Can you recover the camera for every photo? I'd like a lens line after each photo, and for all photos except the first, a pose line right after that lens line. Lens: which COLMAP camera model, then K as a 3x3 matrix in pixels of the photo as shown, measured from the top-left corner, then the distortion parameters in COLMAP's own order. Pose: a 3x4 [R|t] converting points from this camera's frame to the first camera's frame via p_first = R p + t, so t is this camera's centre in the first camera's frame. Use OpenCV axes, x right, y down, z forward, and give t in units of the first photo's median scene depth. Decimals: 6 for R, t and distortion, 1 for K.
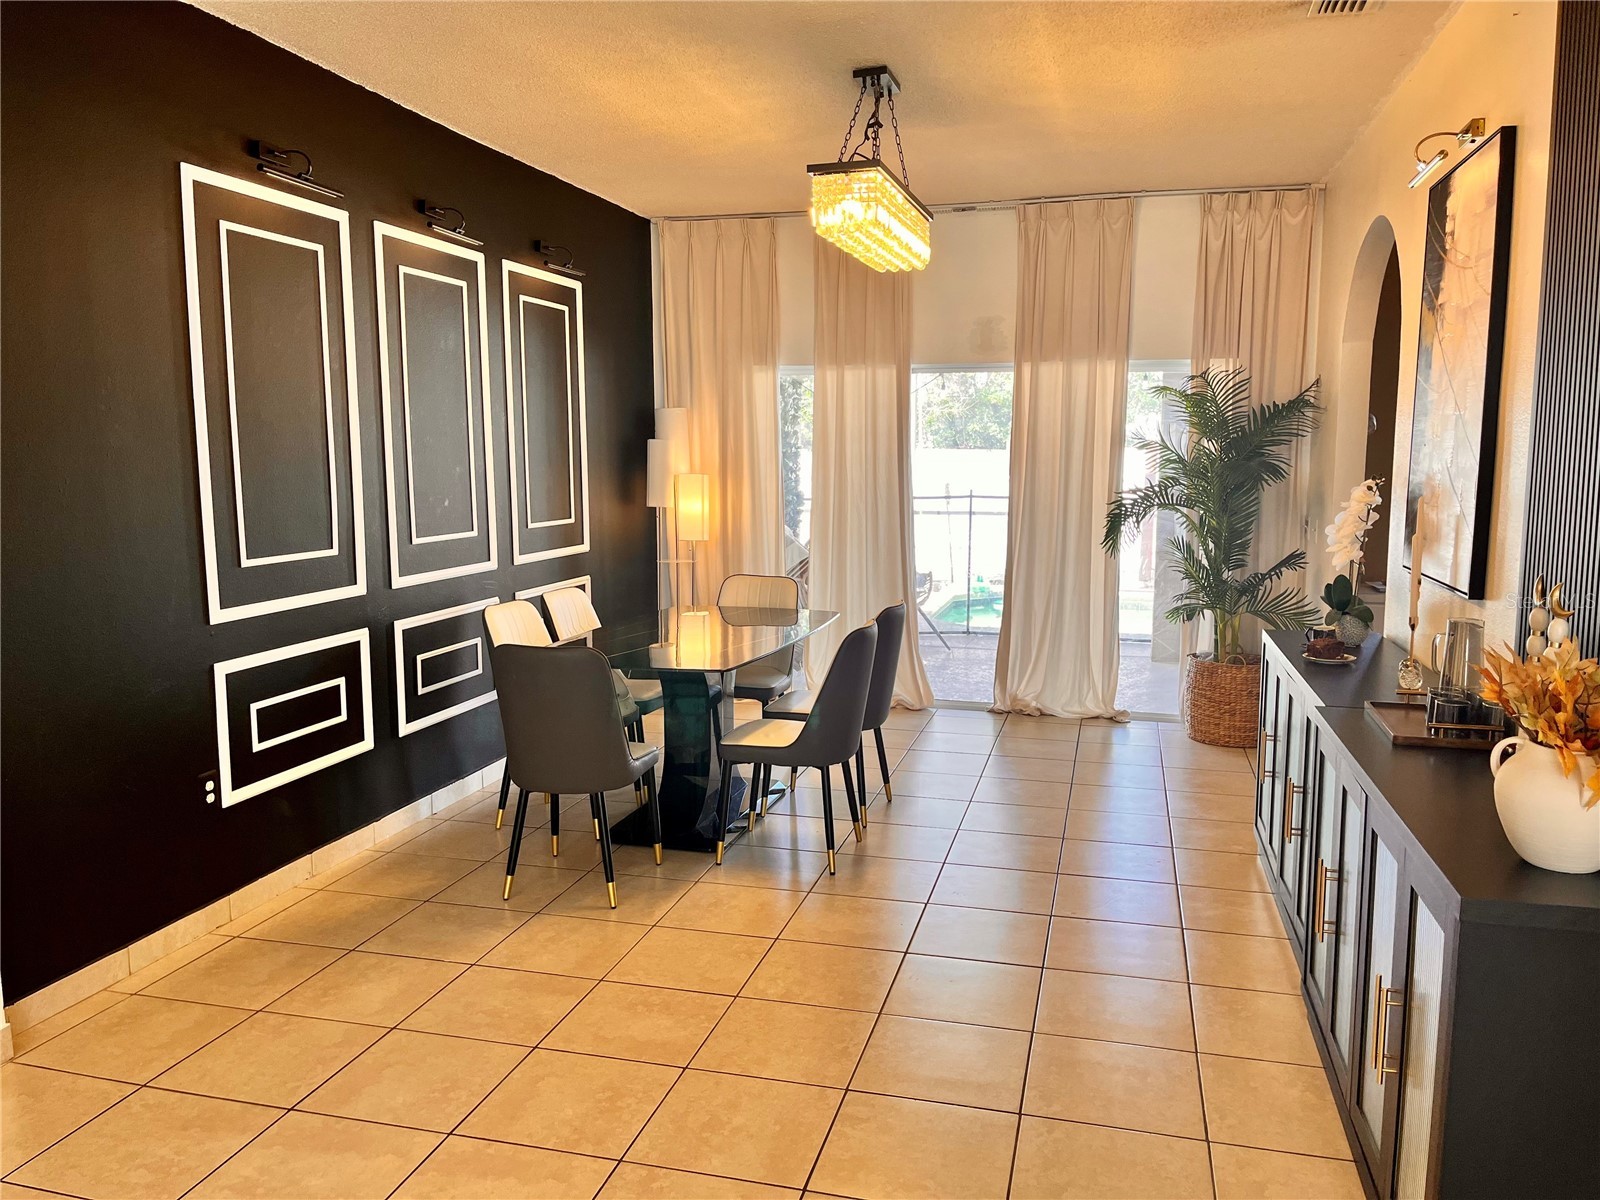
lens RADIAL K [[1219.1, 0, 796.2], [0, 1219.1, 598.9], [0, 0, 1]] dist [0.039282, -0.016751]
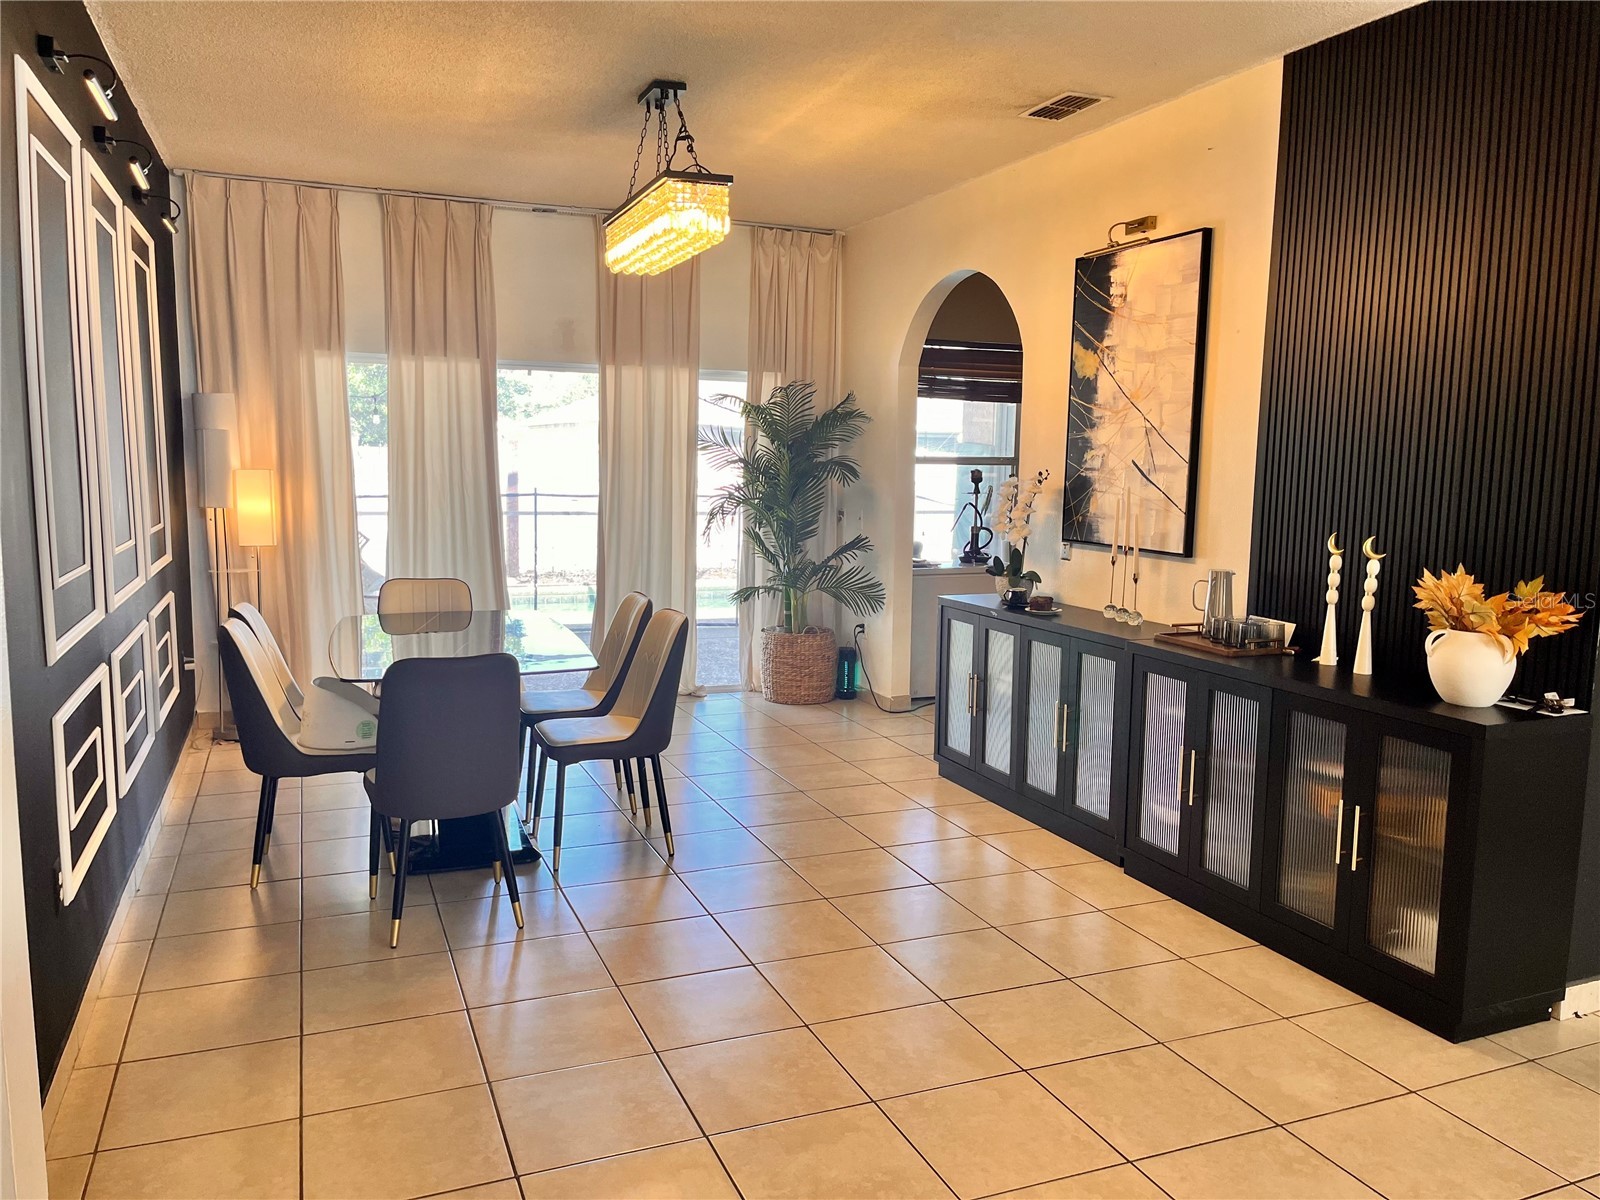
lens RADIAL K [[1219.1, 0, 800.9], [0, 1219.1, 601.0], [0, 0, 1]] dist [0.039282, -0.016751]
pose [[0.797665, -0.063193, 0.599781, -0.333363], [0.062721, 0.997795, 0.021713, -0.003863], [-0.599831, 0.020299, 0.799869, 0.068267]]
